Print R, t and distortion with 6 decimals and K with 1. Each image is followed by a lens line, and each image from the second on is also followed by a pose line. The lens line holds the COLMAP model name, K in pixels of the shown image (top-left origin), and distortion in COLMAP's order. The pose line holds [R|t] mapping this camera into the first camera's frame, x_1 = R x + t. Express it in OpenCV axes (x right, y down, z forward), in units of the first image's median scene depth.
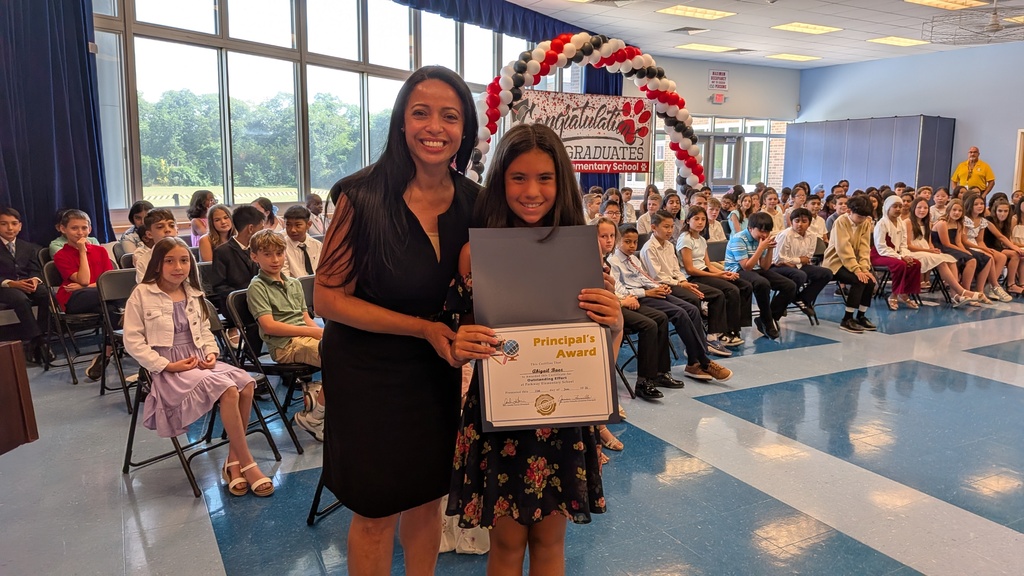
lens RADIAL K [[745.8, 0, 510.8], [0, 745.8, 285.9], [0, 0, 1]] dist [-0.003443, -0.033123]
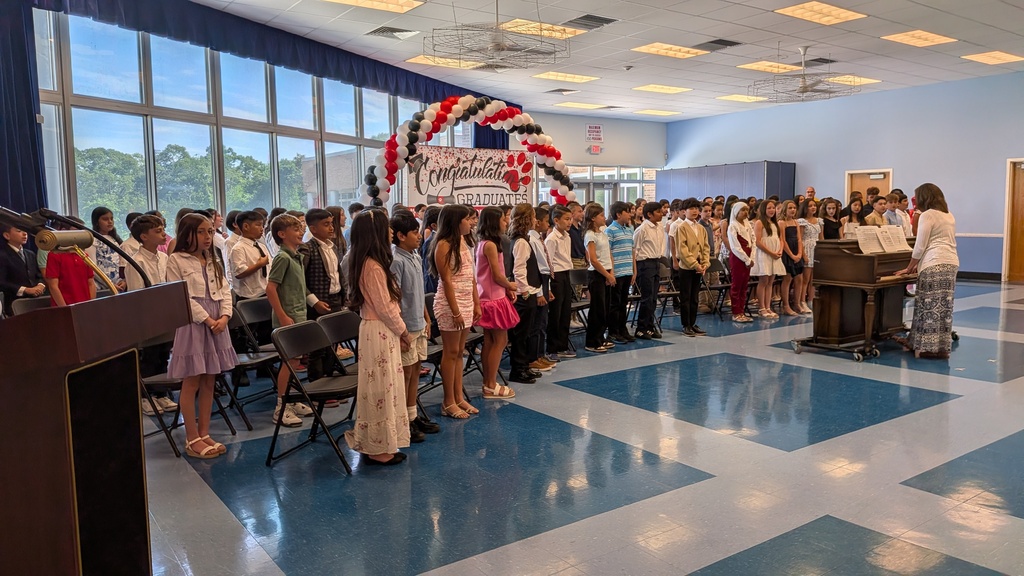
lens RADIAL K [[745.8, 0, 511.3], [0, 745.8, 290.2], [0, 0, 1]] dist [-0.003443, -0.033123]
pose [[0.991039, -0.036894, 0.128378, 0.003927], [0.044244, 0.997512, -0.054881, 0.020976], [-0.126034, 0.060069, 0.990206, -0.110182]]
